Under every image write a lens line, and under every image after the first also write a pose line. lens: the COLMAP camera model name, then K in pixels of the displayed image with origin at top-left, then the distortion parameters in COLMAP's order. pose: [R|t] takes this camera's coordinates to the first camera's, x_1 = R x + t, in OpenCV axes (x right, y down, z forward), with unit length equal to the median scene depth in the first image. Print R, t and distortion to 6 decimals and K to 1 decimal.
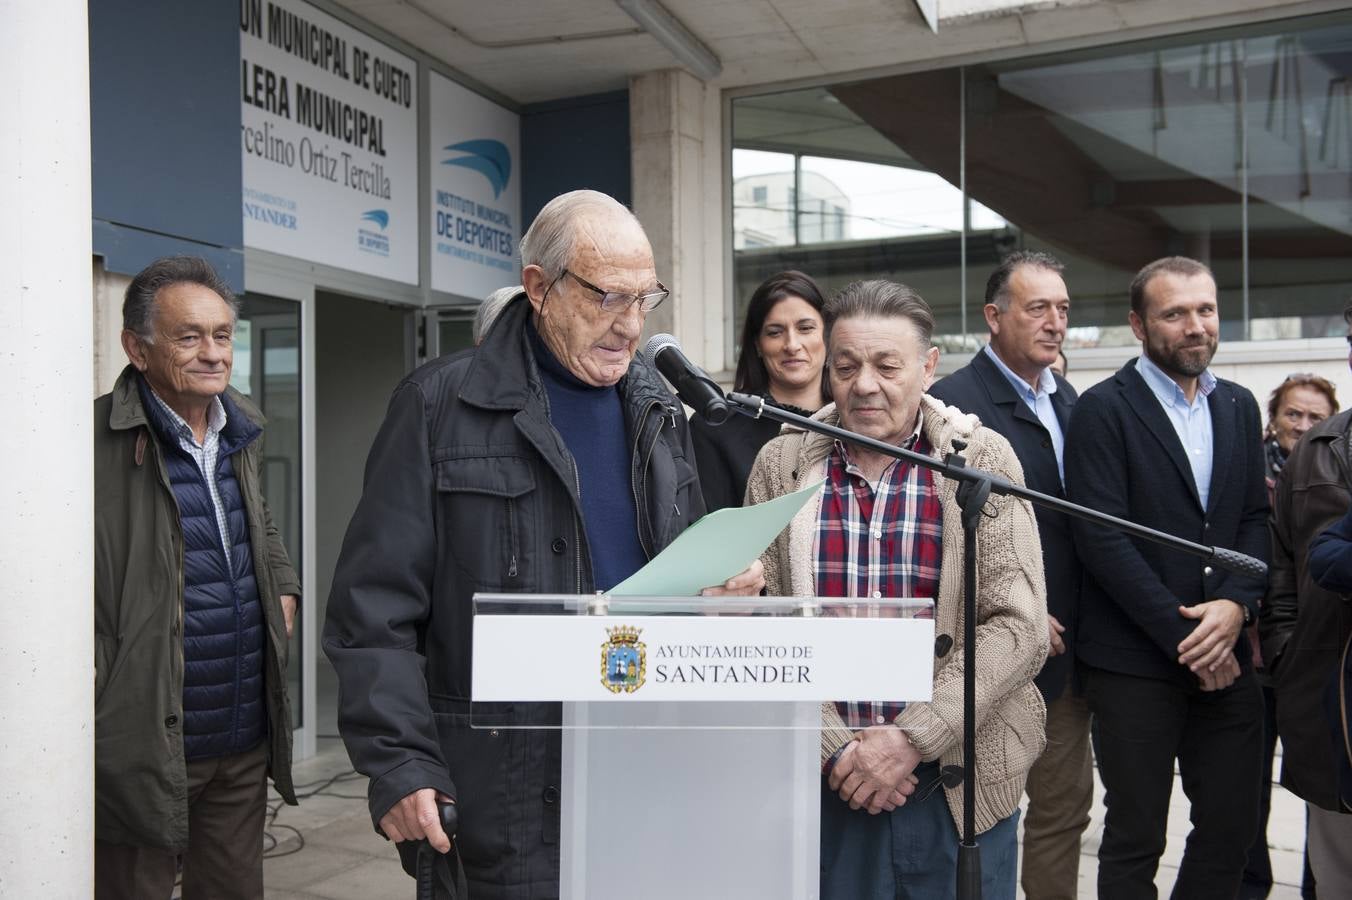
lens RADIAL K [[1385.6, 0, 680.8], [0, 1385.6, 446.9], [0, 0, 1]] dist [0.055772, 0.000000]
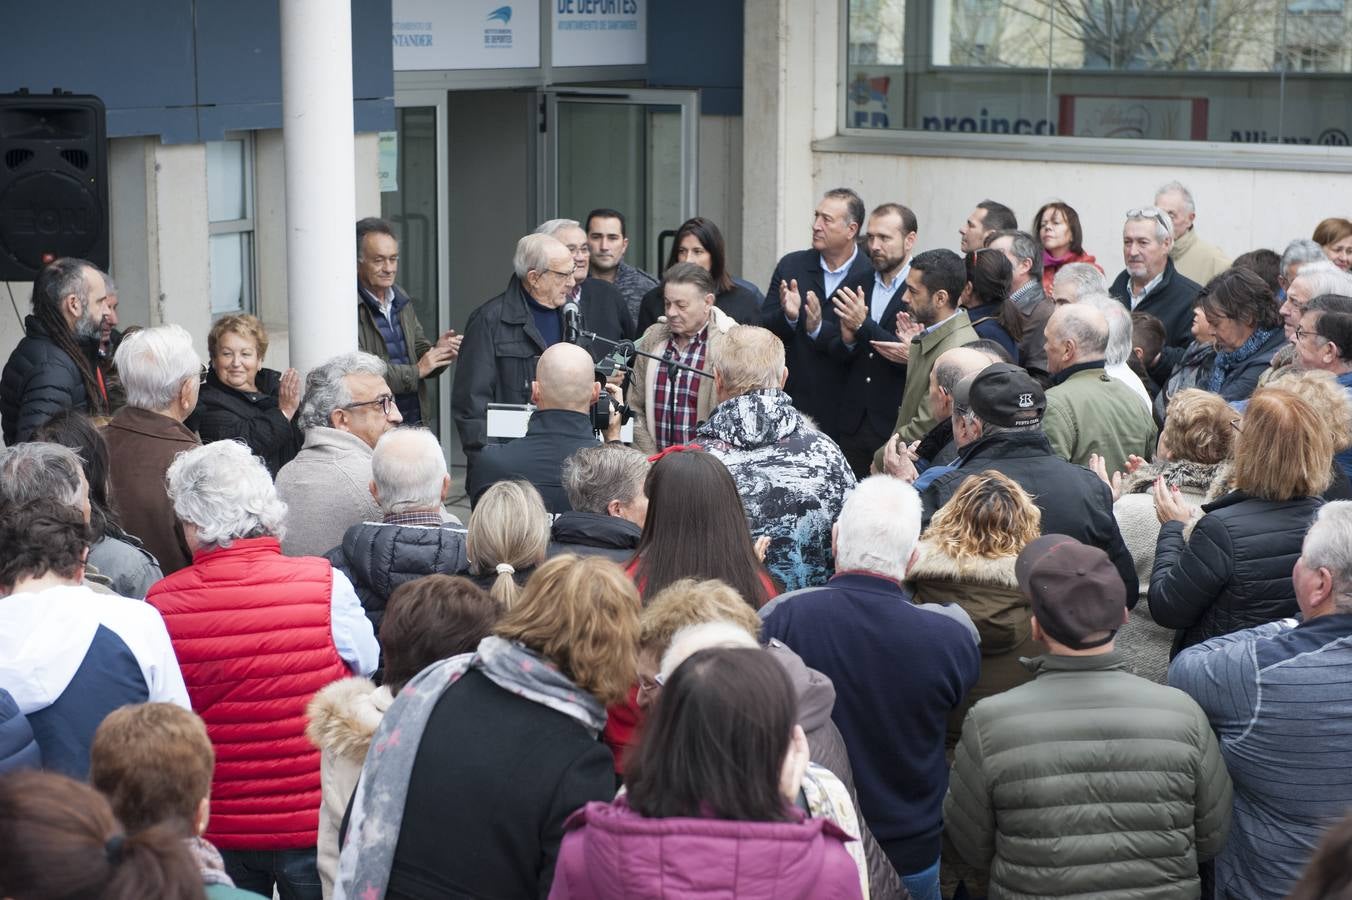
lens RADIAL K [[2573.3, 0, 675.1], [0, 2573.3, 449.4], [0, 0, 1]] dist [0.010574, 0.000000]
pose [[0.984397, 0.041956, -0.170885, 0.282185], [-0.010953, 0.983884, 0.178472, -0.187203], [0.175619, -0.173816, 0.968992, -1.022492]]
